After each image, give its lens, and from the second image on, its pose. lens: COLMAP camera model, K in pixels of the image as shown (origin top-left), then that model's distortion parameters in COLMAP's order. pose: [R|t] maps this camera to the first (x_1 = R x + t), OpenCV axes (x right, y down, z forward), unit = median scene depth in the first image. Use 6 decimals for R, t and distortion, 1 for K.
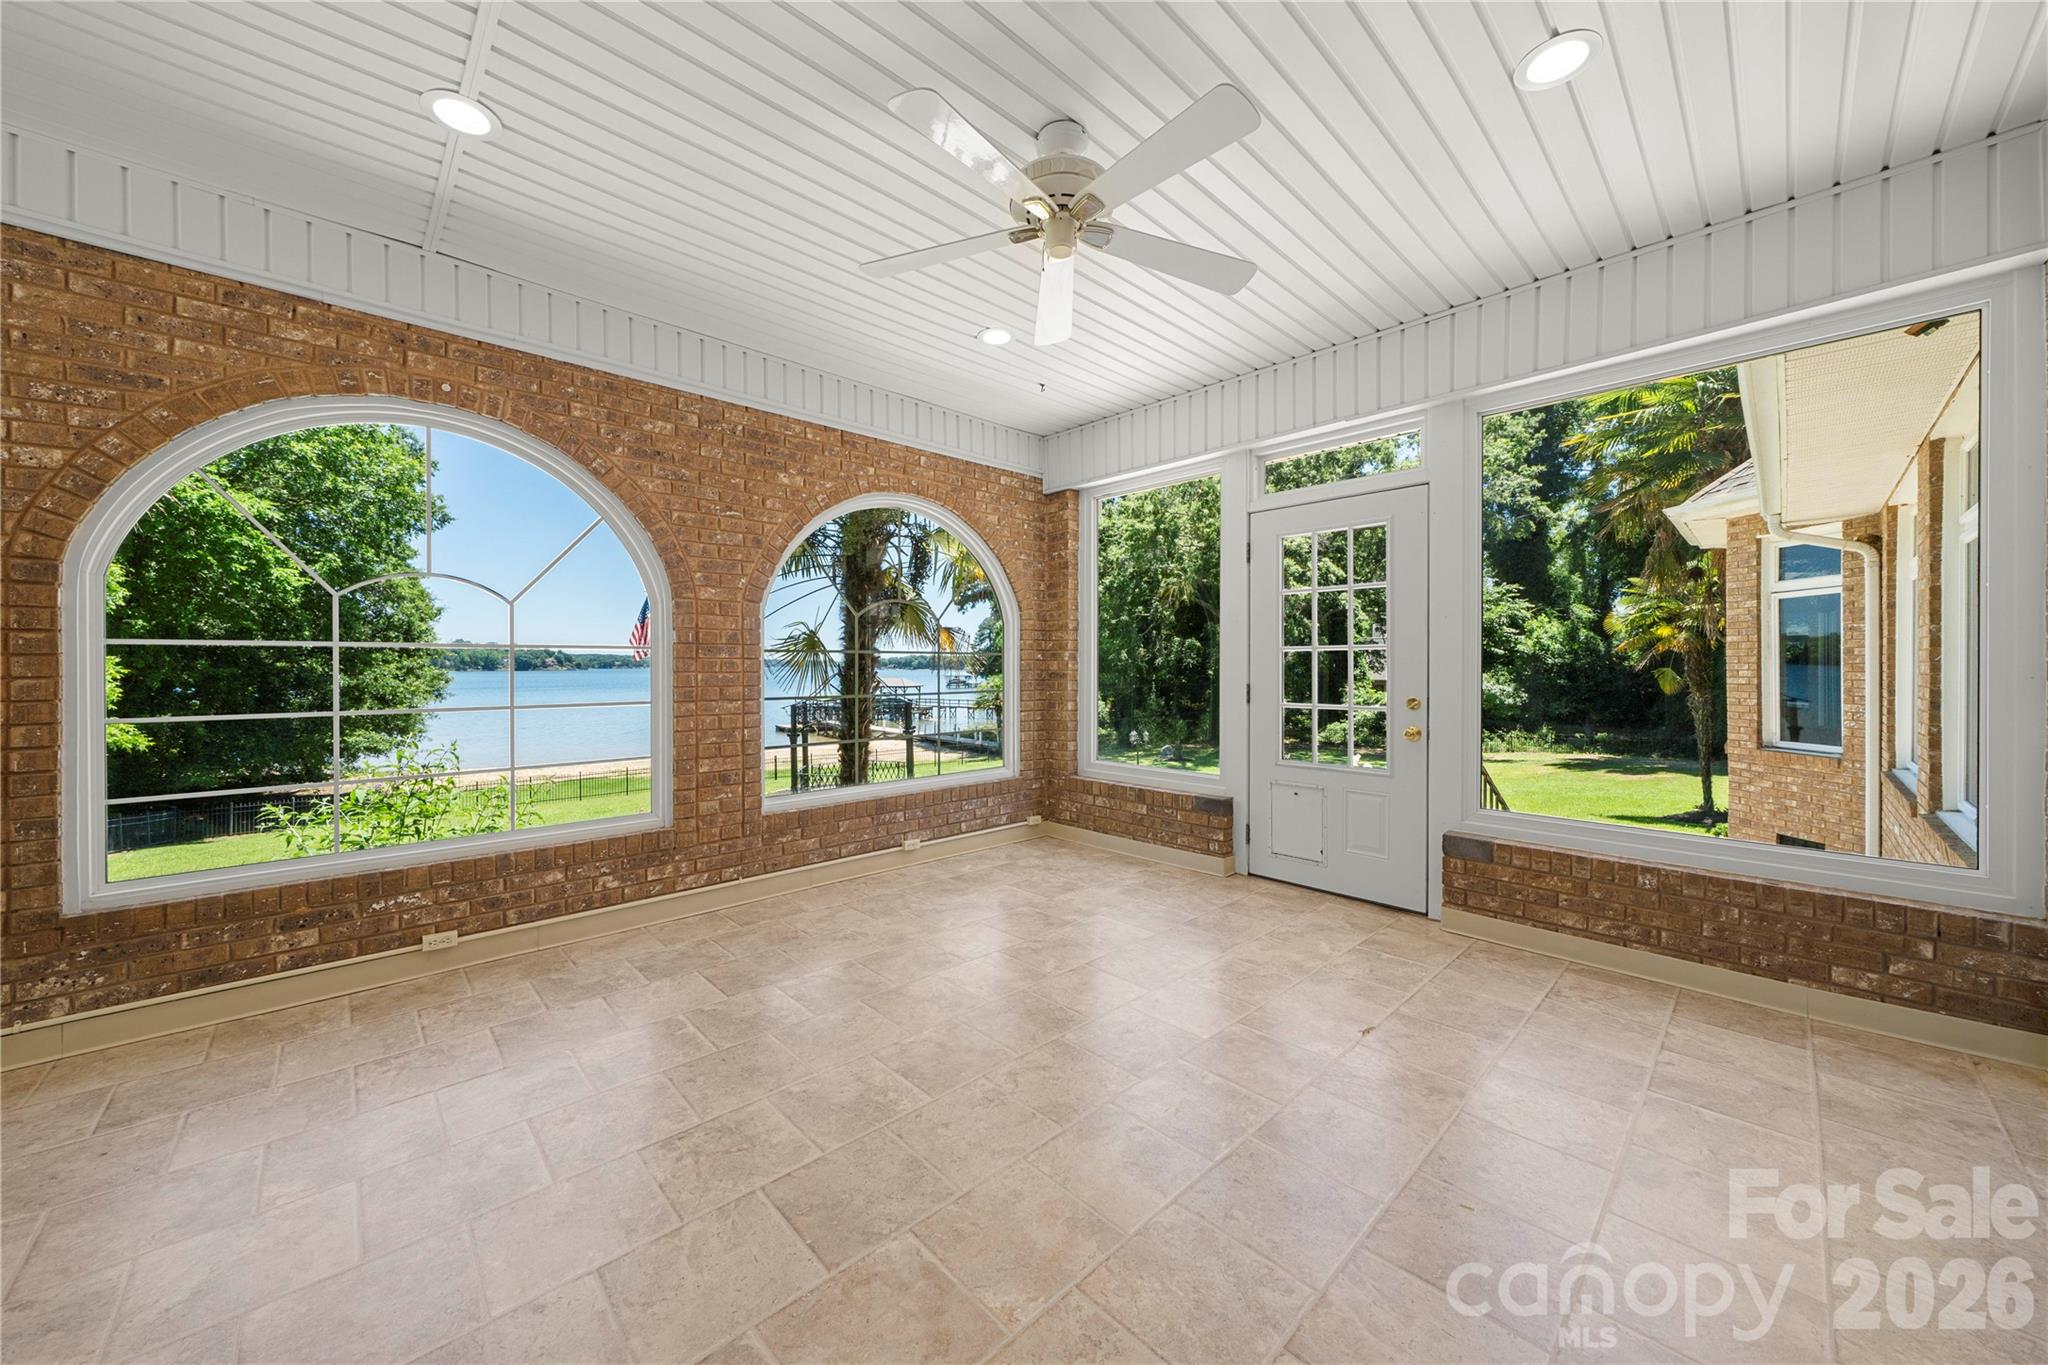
lens RADIAL K [[727.9, 0, 1017.0], [0, 727.9, 668.0], [0, 0, 1]] dist [-0.001394, -0.000092]
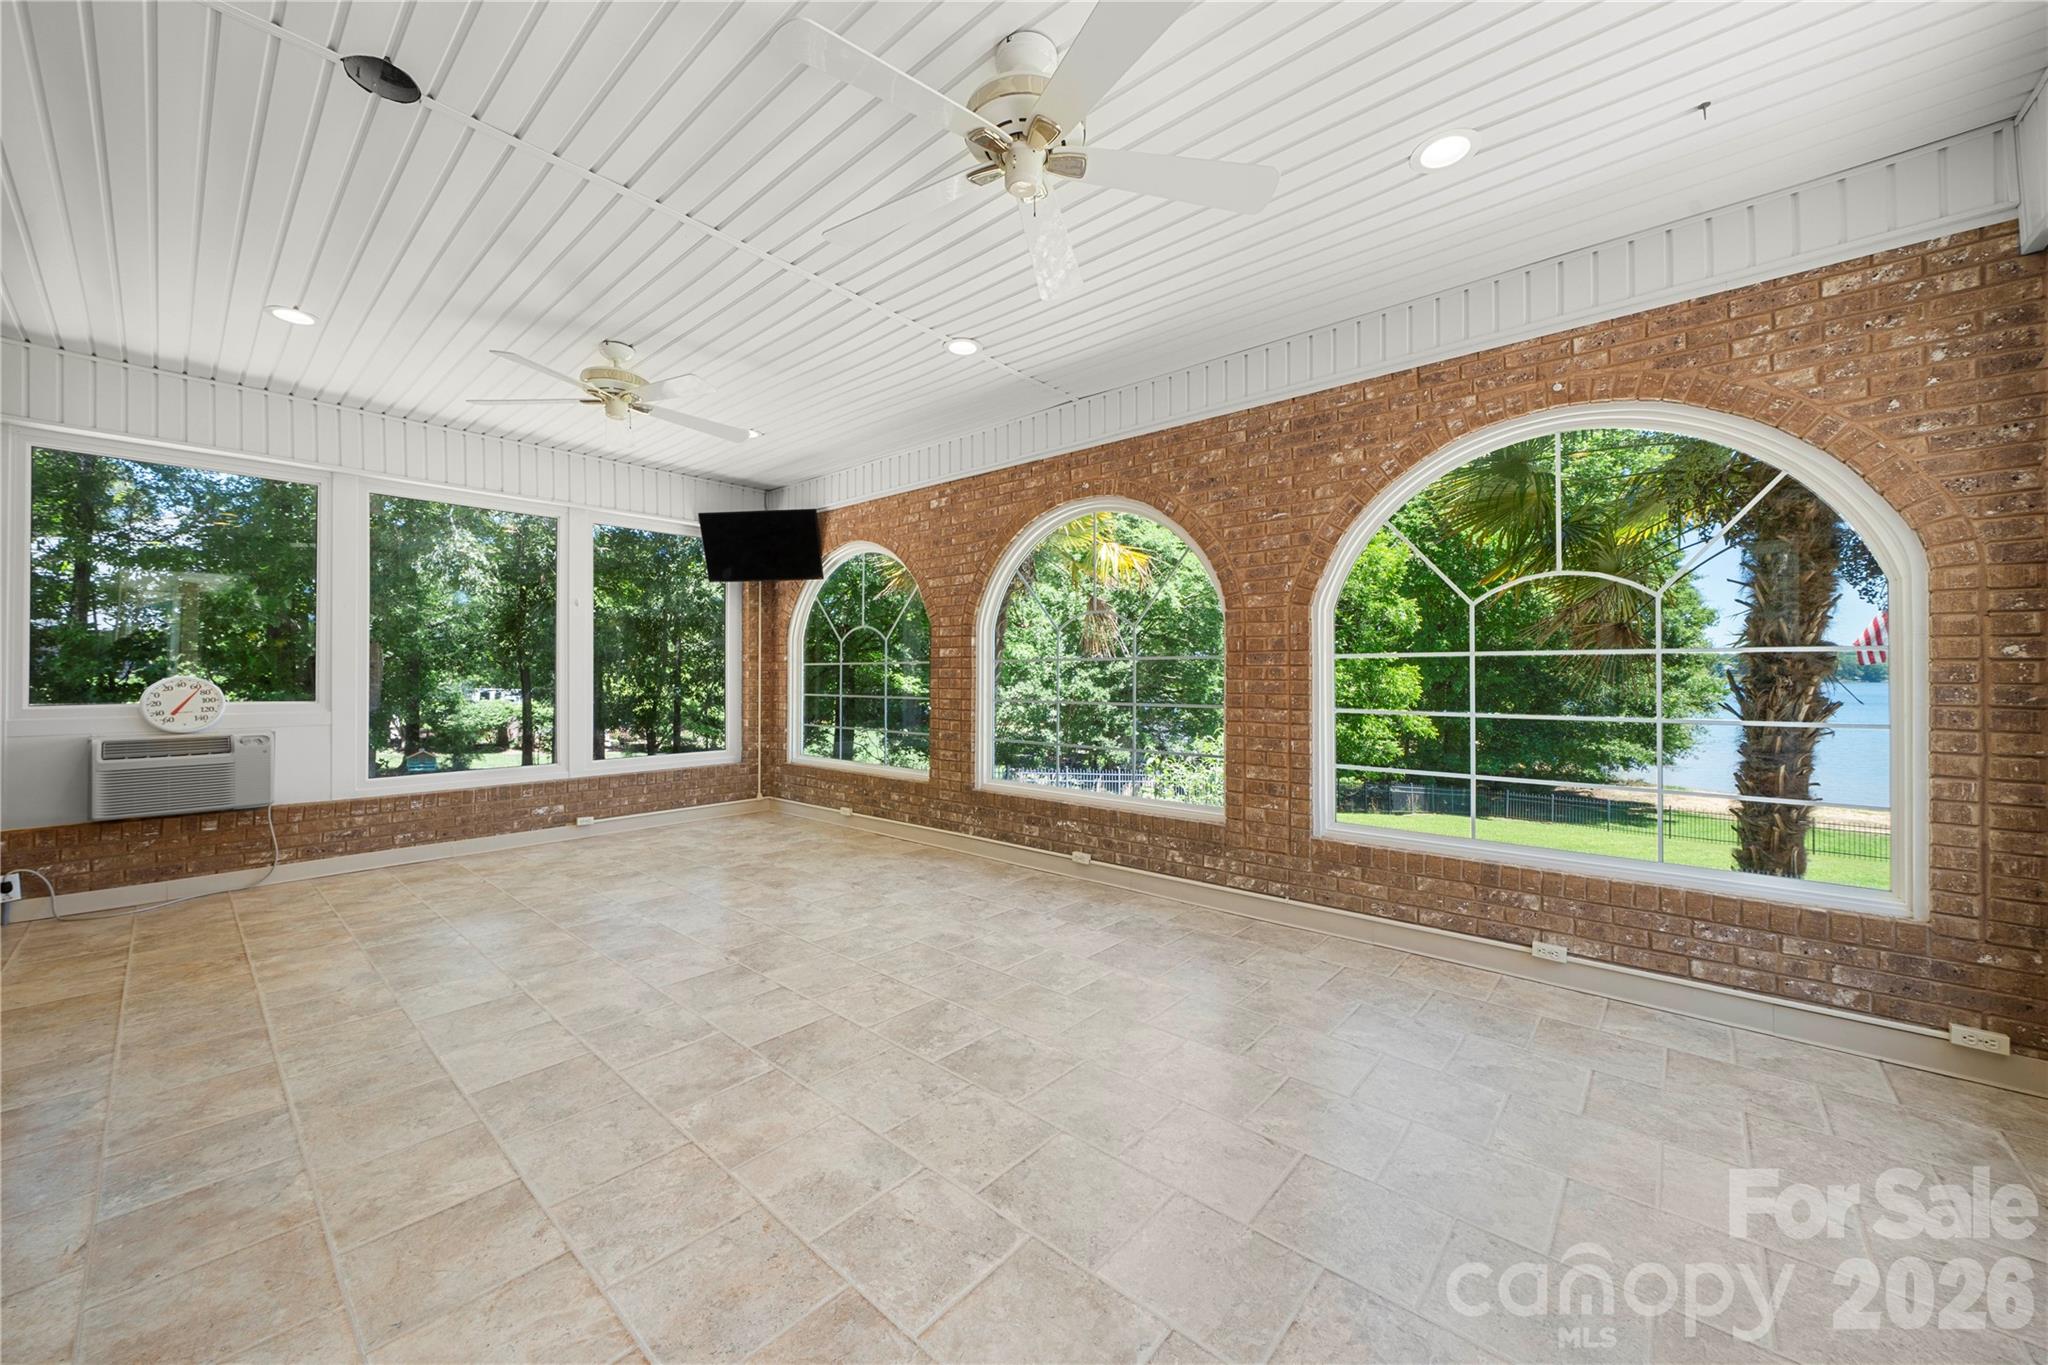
lens RADIAL K [[770.1, 0, 1019.8], [0, 770.1, 666.9], [0, 0, 1]] dist [0.000282, -0.000251]
pose [[0.083759, -0.009170, -0.996444, 0.619171], [-0.004608, 0.999943, -0.009589, -0.000017], [0.996475, 0.005394, 0.083712, 0.595266]]
